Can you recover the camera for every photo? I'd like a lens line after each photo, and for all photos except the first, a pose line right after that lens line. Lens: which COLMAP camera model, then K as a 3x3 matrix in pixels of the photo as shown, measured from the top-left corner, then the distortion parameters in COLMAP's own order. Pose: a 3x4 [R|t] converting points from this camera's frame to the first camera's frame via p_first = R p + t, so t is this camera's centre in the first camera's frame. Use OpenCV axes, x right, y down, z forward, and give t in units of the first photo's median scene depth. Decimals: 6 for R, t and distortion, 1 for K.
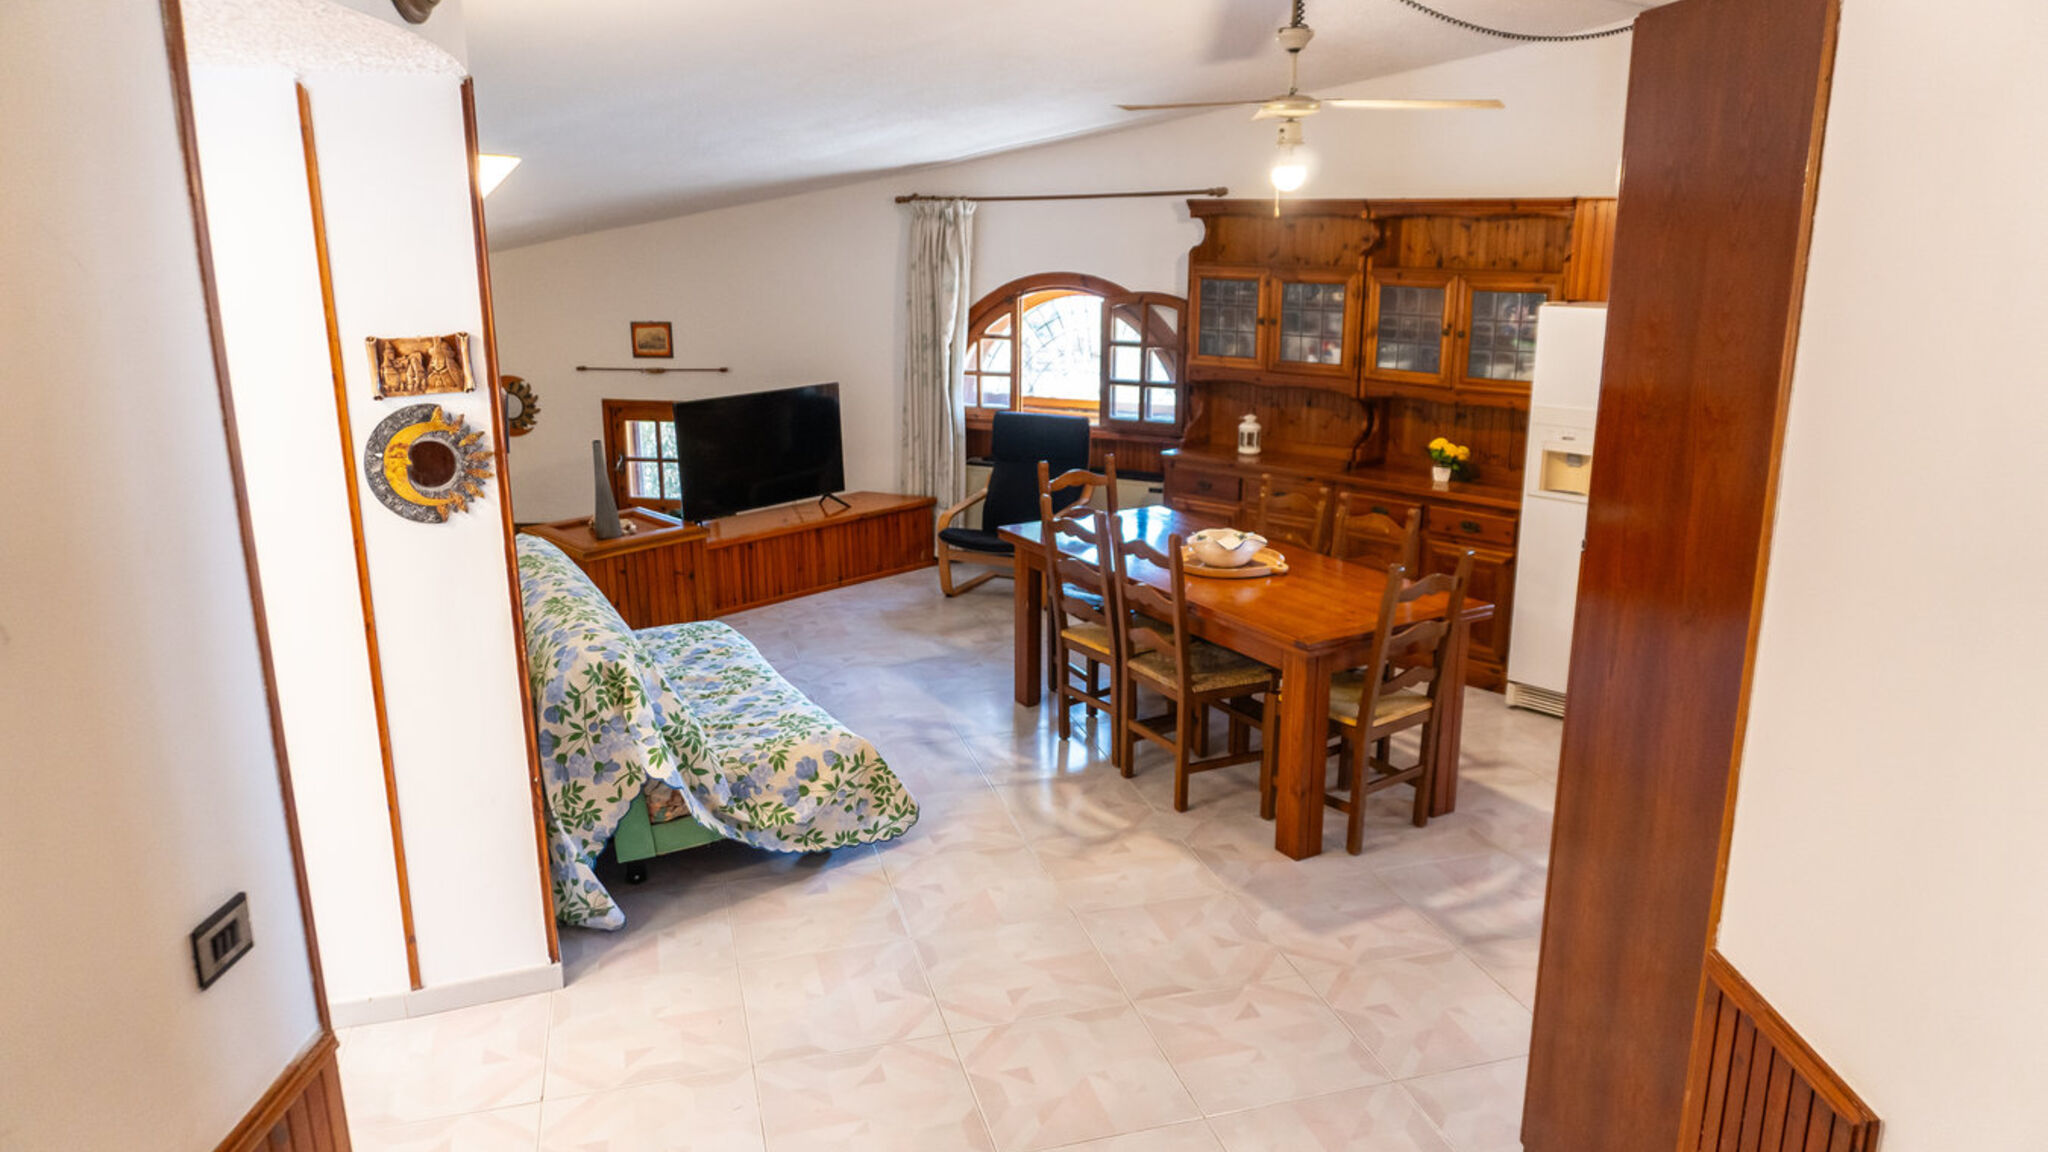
lens RADIAL K [[1383.5, 0, 1024.1], [0, 1383.5, 571.2], [0, 0, 1]] dist [-0.015179, -0.003773]
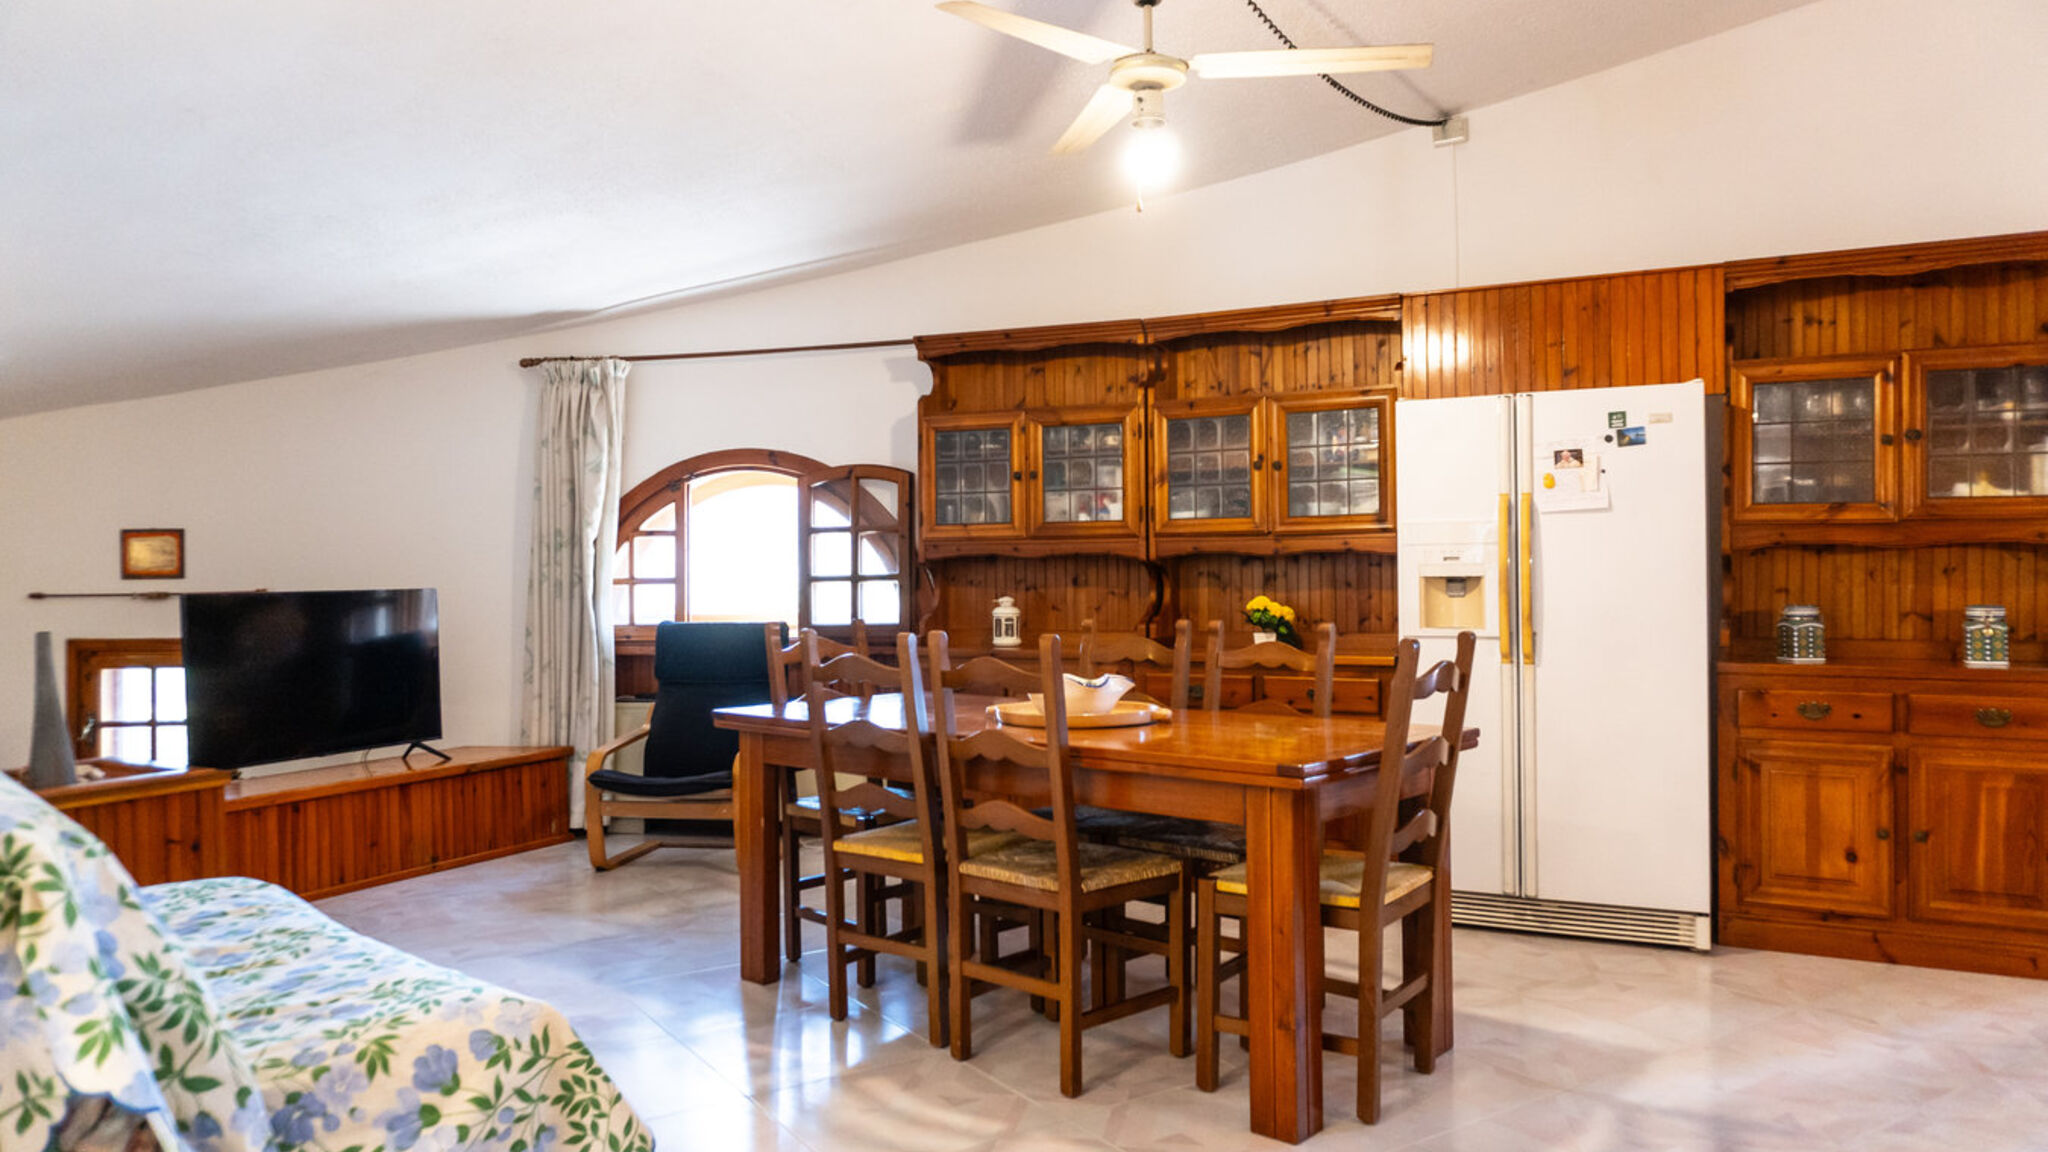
lens RADIAL K [[1377.2, 0, 1023.5], [0, 1377.2, 570.9], [0, 0, 1]] dist [-0.011678, -0.005471]
pose [[0.953737, -0.005338, 0.300595, -0.059671], [0.083217, 0.965464, -0.246890, 0.063563], [-0.288896, 0.260483, 0.921243, 0.249491]]
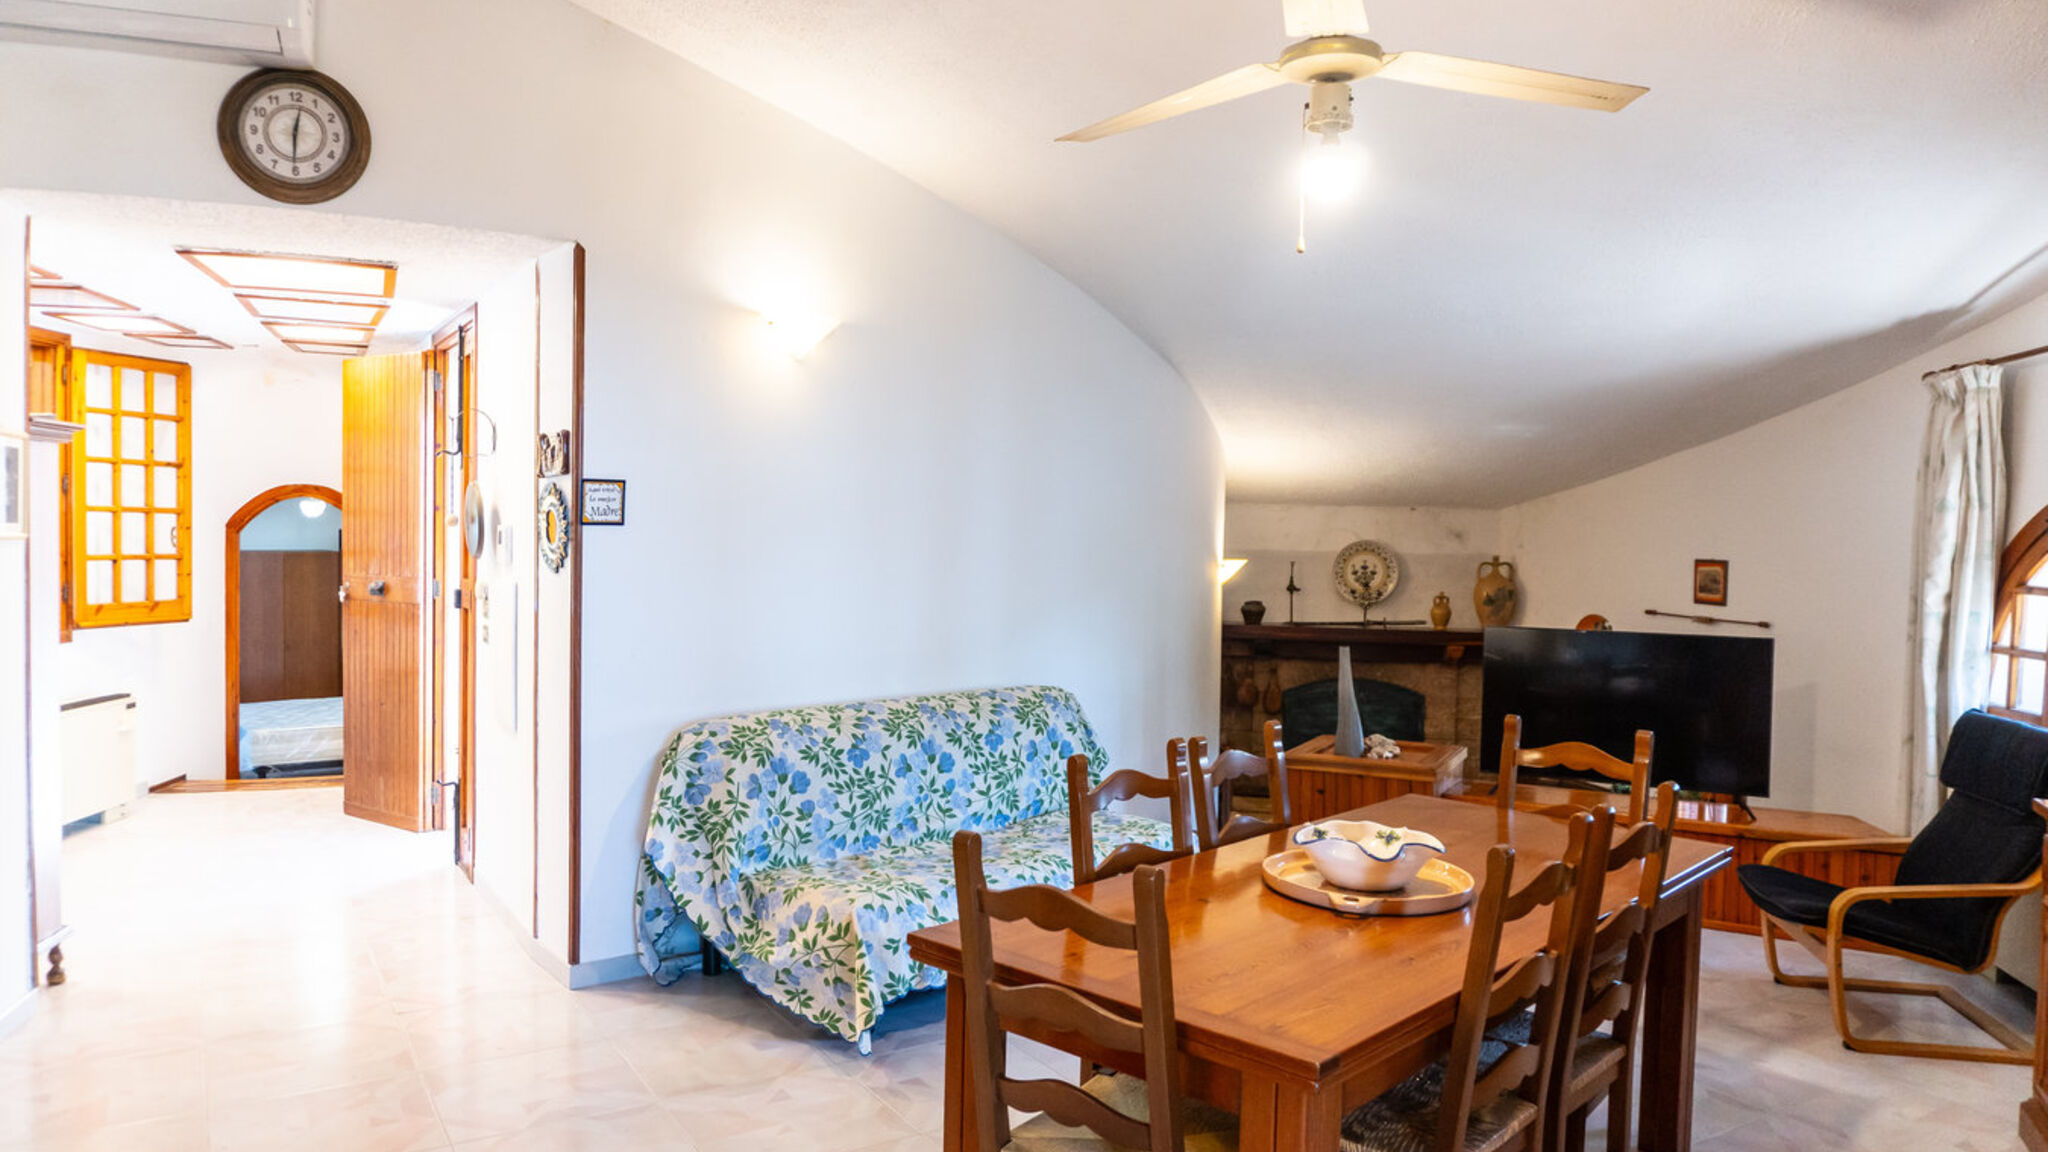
lens RADIAL K [[1378.5, 0, 1028.0], [0, 1378.5, 565.3], [0, 0, 1]] dist [-0.010940, -0.008294]
pose [[0.279788, 0.039404, -0.959253, 0.440157], [-0.264559, 0.963637, -0.037581, -0.050193], [0.922891, 0.264293, 0.280039, 0.481275]]
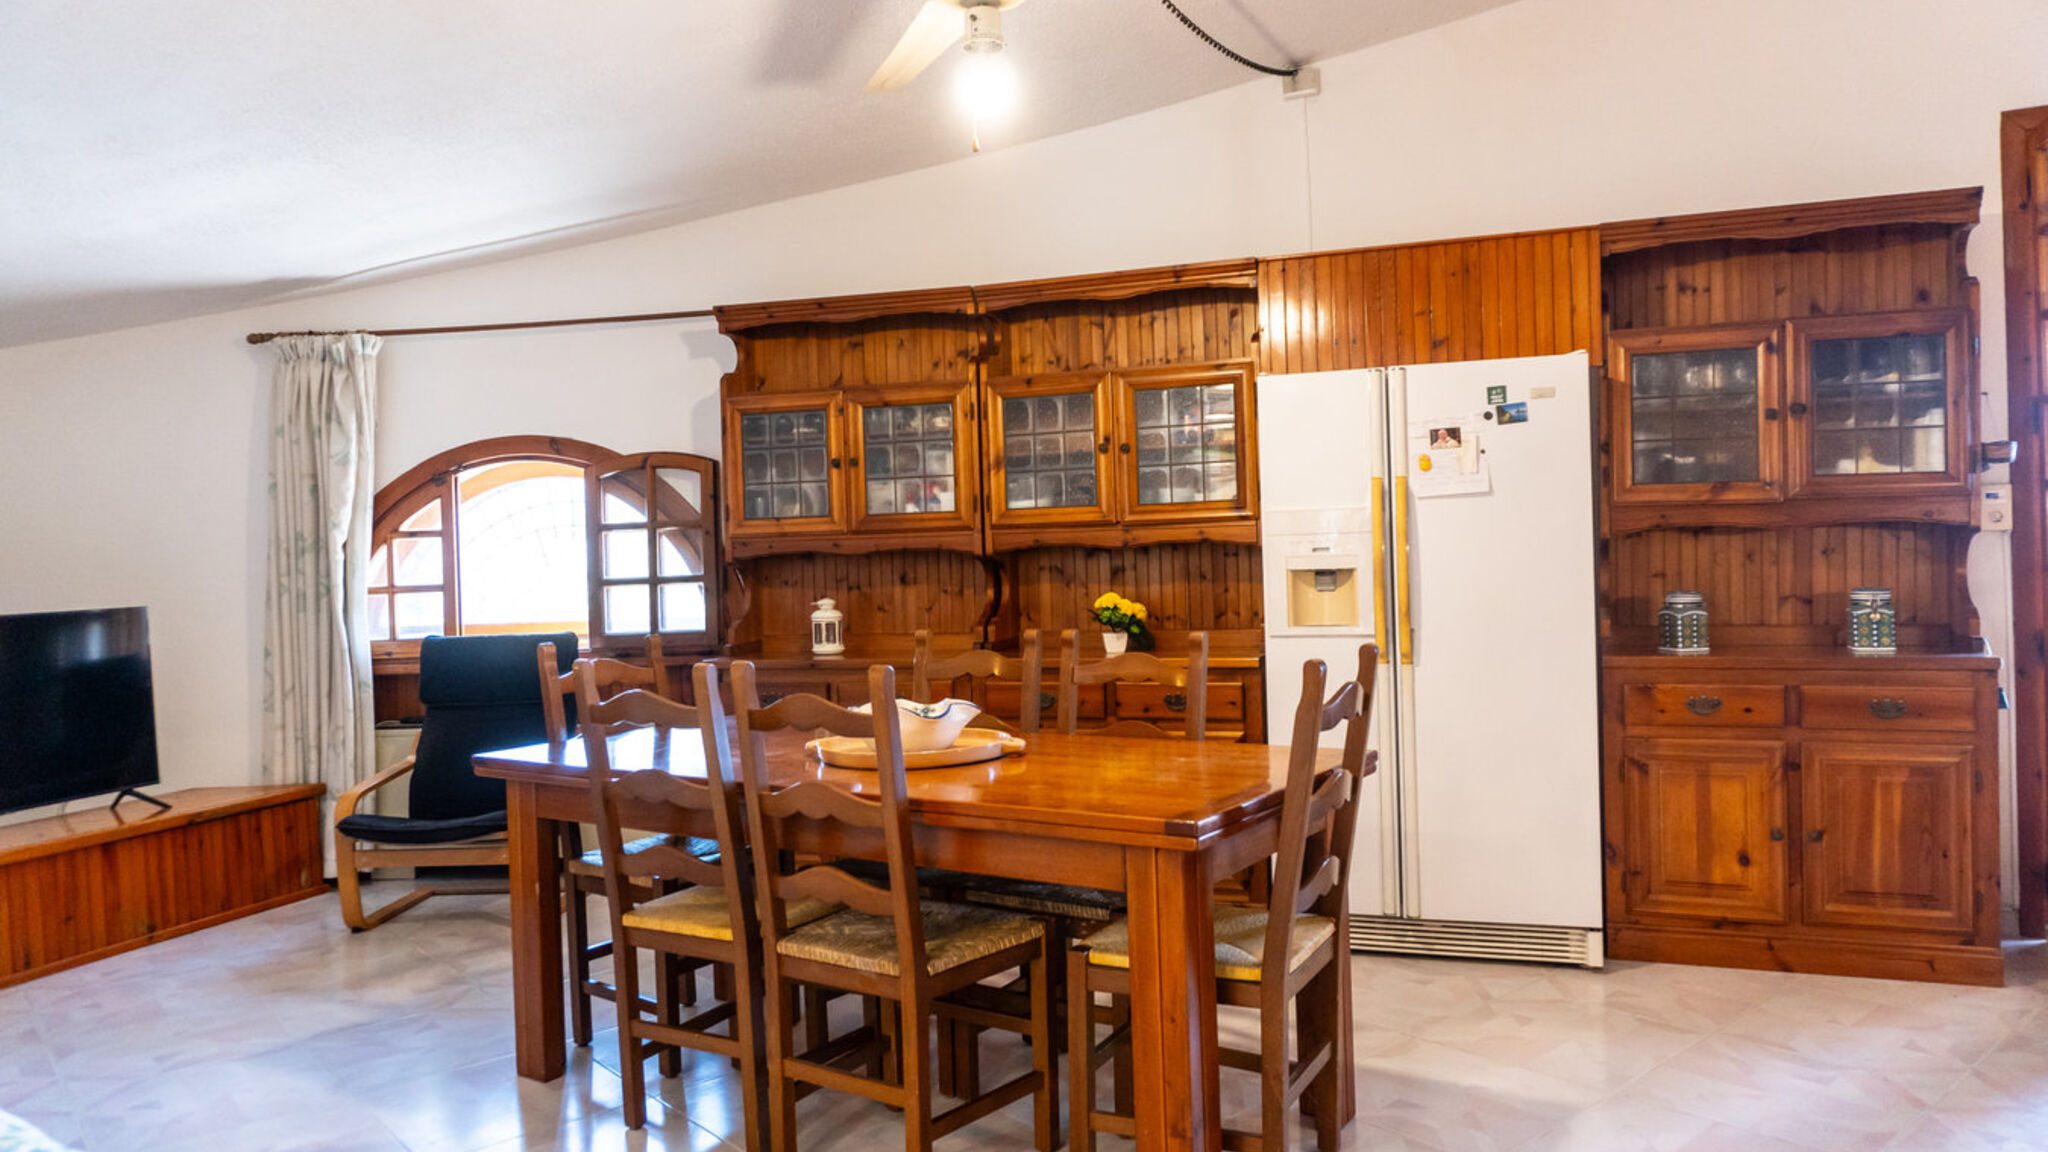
lens RADIAL K [[1377.2, 0, 1023.5], [0, 1377.2, 570.9], [0, 0, 1]] dist [-0.011678, -0.005471]
pose [[0.906346, -0.032764, 0.421263, -0.038283], [0.135936, 0.966596, -0.217286, 0.037018], [-0.400072, 0.254201, 0.880525, 0.314614]]
